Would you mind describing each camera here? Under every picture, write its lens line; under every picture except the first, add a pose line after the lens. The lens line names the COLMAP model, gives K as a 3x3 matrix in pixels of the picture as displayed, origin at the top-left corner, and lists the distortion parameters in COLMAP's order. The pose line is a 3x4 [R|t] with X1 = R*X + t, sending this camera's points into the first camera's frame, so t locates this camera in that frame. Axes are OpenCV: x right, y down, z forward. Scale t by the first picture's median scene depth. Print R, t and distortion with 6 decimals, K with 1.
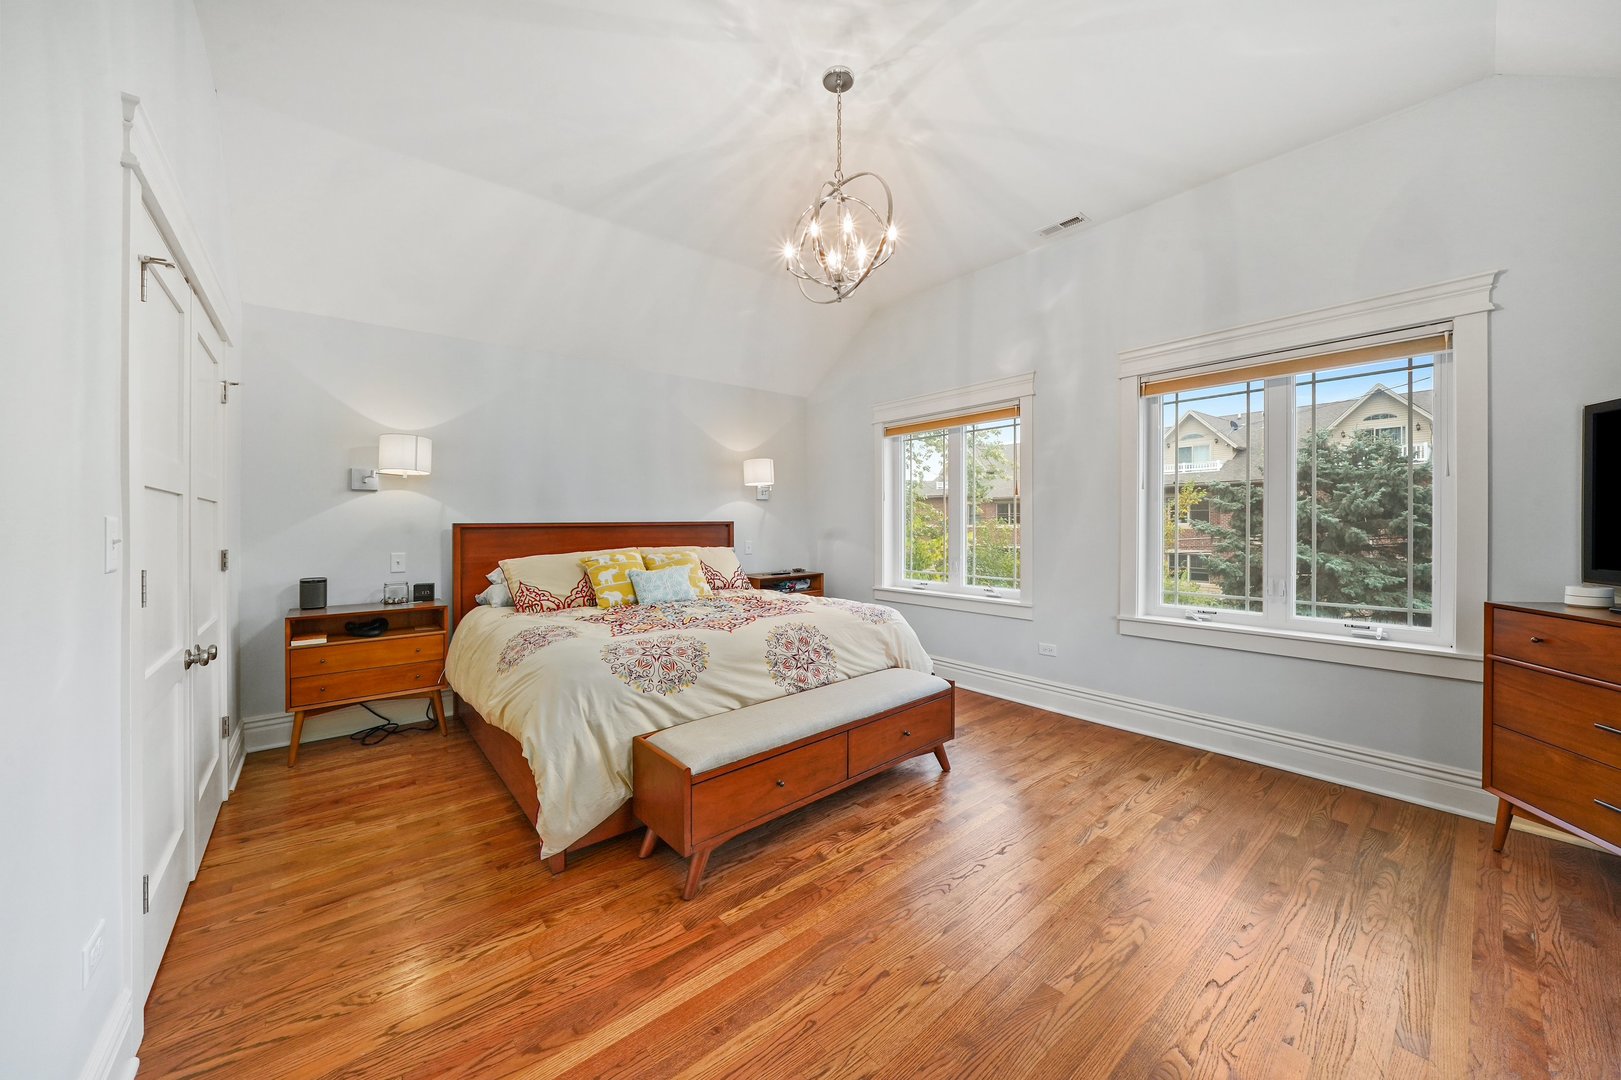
lens RADIAL K [[571.3, 0, 805.4], [0, 571.3, 528.1], [0, 0, 1]] dist [-0.001416, -0.000059]
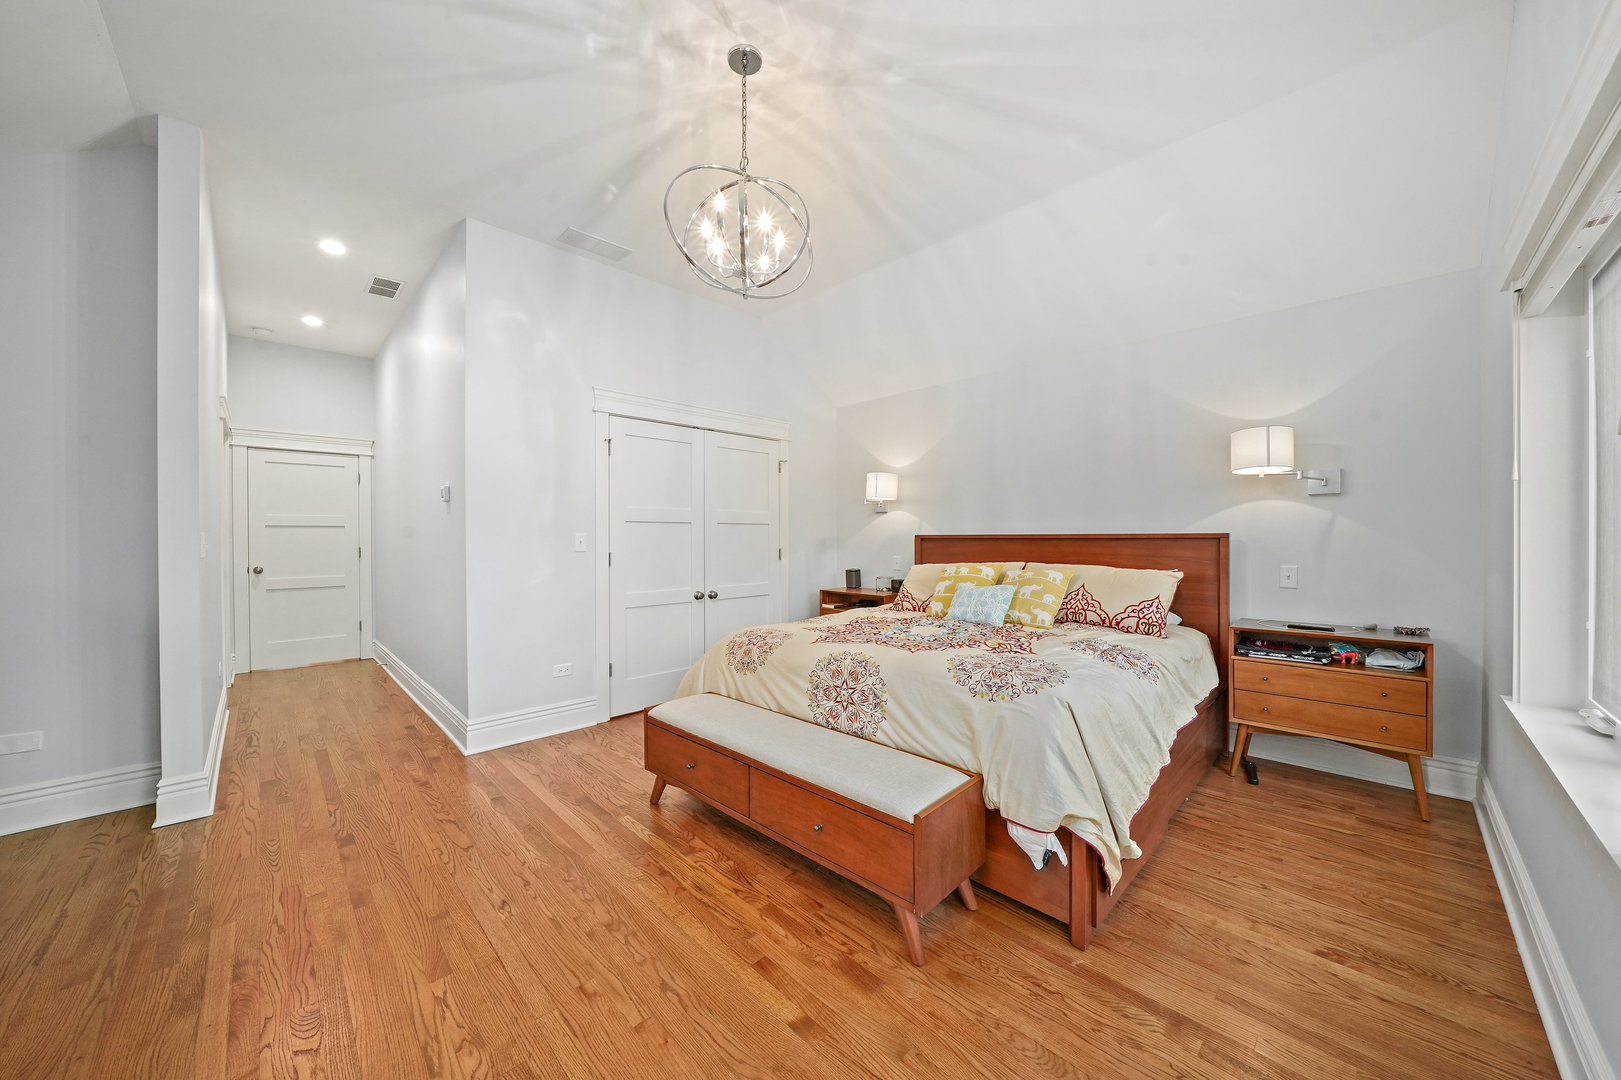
lens RADIAL K [[570.1, 0, 810.5], [0, 570.1, 540.0], [0, 0, 1]] dist [-0.001641, -0.000085]
pose [[0.082775, 0.012368, -0.996491, 0.920348], [-0.007395, 0.999903, 0.011797, -0.015343], [0.996541, 0.006393, 0.082859, 0.953005]]
